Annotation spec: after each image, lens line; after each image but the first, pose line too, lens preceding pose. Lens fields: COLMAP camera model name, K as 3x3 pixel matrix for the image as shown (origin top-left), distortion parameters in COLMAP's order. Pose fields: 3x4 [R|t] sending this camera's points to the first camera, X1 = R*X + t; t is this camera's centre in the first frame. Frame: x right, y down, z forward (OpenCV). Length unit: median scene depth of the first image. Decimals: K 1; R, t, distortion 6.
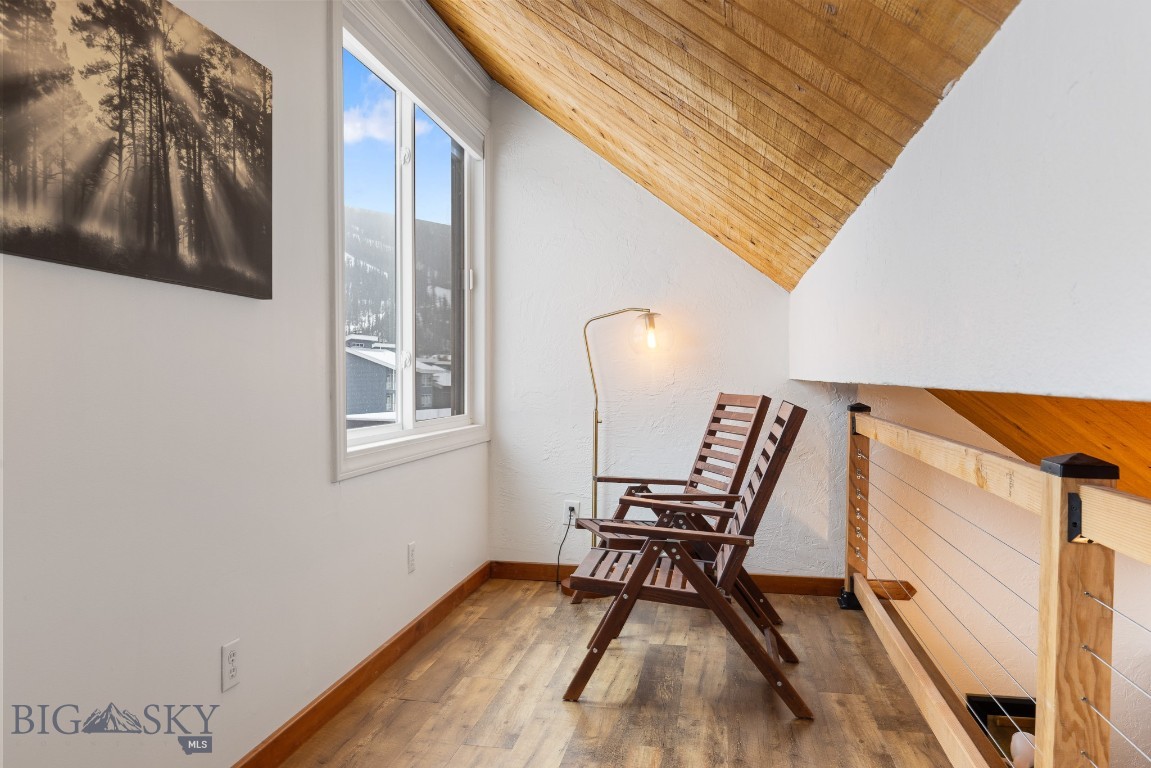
lens RADIAL K [[825.1, 0, 577.9], [0, 825.1, 414.9], [0, 0, 1]] dist [-0.005608, -0.001808]
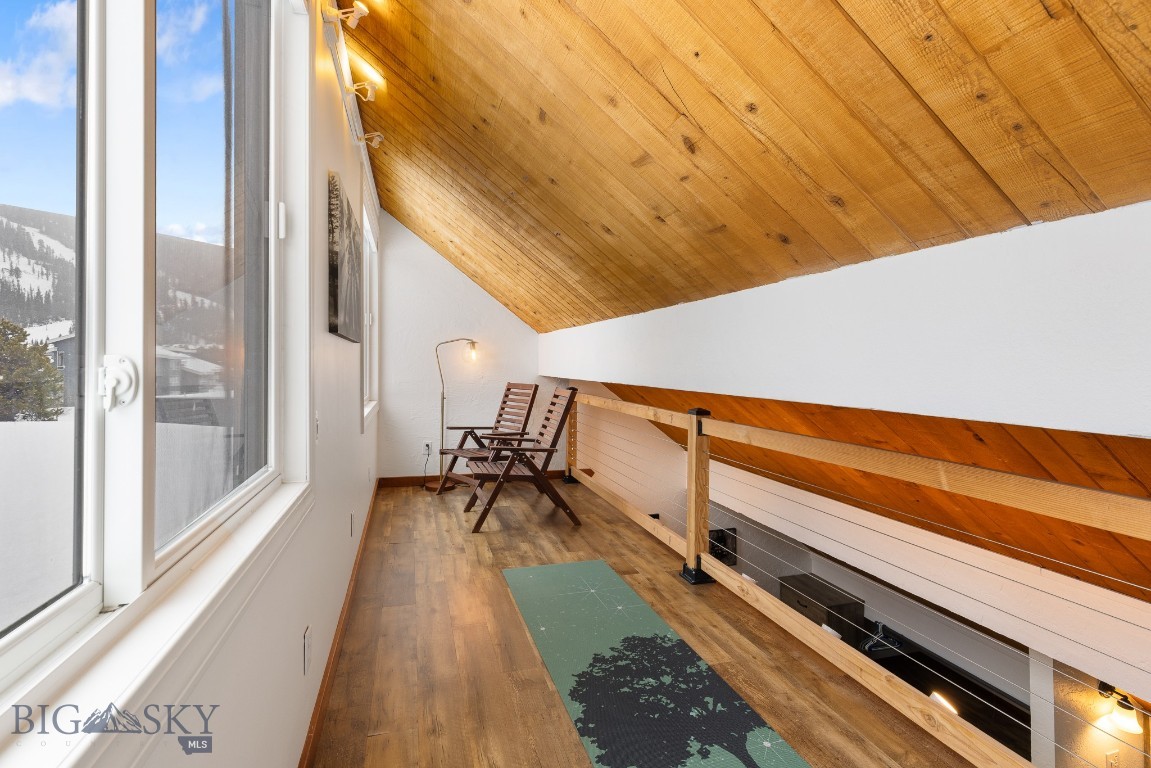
lens RADIAL K [[523.9, 0, 575.5], [0, 523.9, 384.0], [0, 0, 1]] dist [0.003079, -0.000049]
pose [[0.887486, -0.009547, 0.460736, -0.280956], [0.013040, 0.999905, -0.004400, -0.015594], [-0.460651, 0.009913, 0.887526, -0.216171]]
